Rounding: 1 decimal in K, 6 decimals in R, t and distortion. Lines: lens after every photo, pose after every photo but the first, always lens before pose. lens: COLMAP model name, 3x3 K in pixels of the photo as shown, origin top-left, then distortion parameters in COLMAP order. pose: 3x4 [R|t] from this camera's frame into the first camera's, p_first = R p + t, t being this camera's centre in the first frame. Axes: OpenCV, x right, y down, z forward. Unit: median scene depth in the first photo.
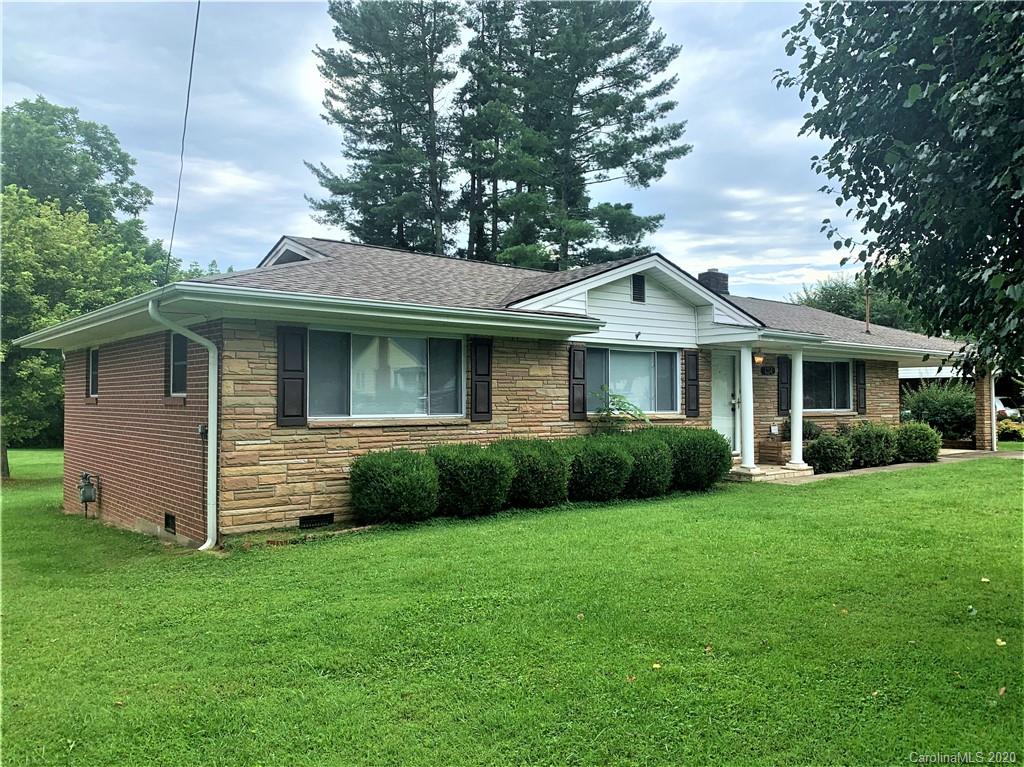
lens RADIAL K [[791.0, 0, 512.8], [0, 791.0, 384.1], [0, 0, 1]] dist [0.023865, -0.023723]
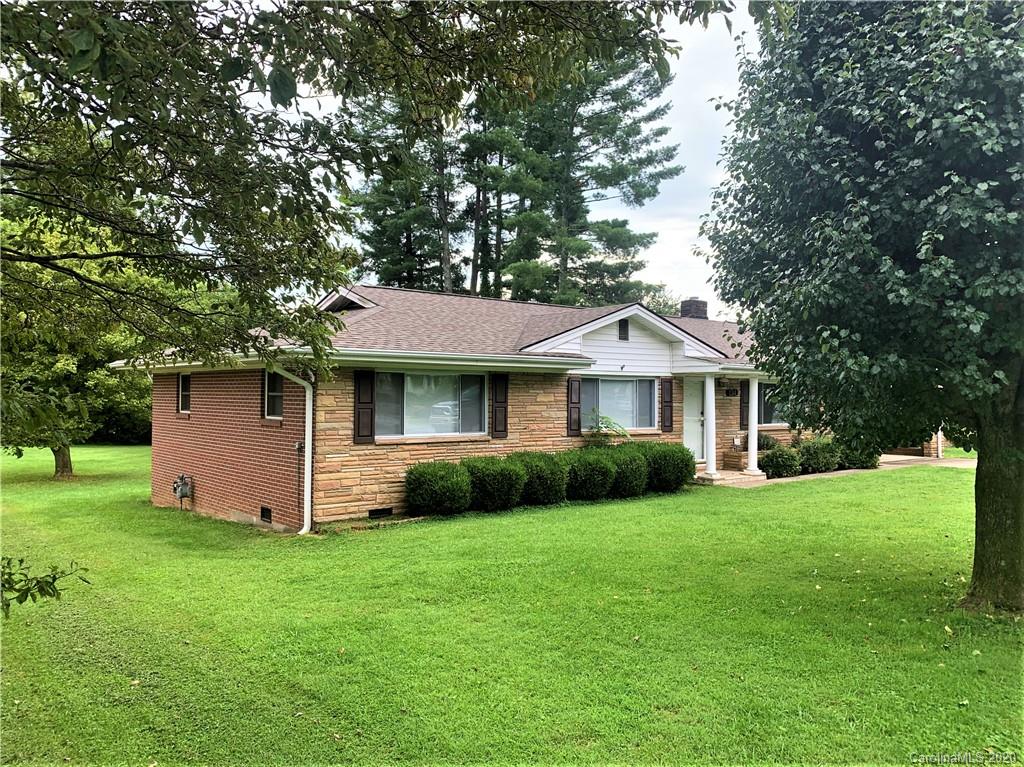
lens RADIAL K [[791.0, 0, 514.3], [0, 791.0, 382.2], [0, 0, 1]] dist [0.023865, -0.023723]
pose [[0.999960, 0.008277, 0.003533, -0.019891], [-0.008288, 0.999960, 0.003289, -0.046144], [-0.003506, -0.003318, 0.999988, -0.280731]]
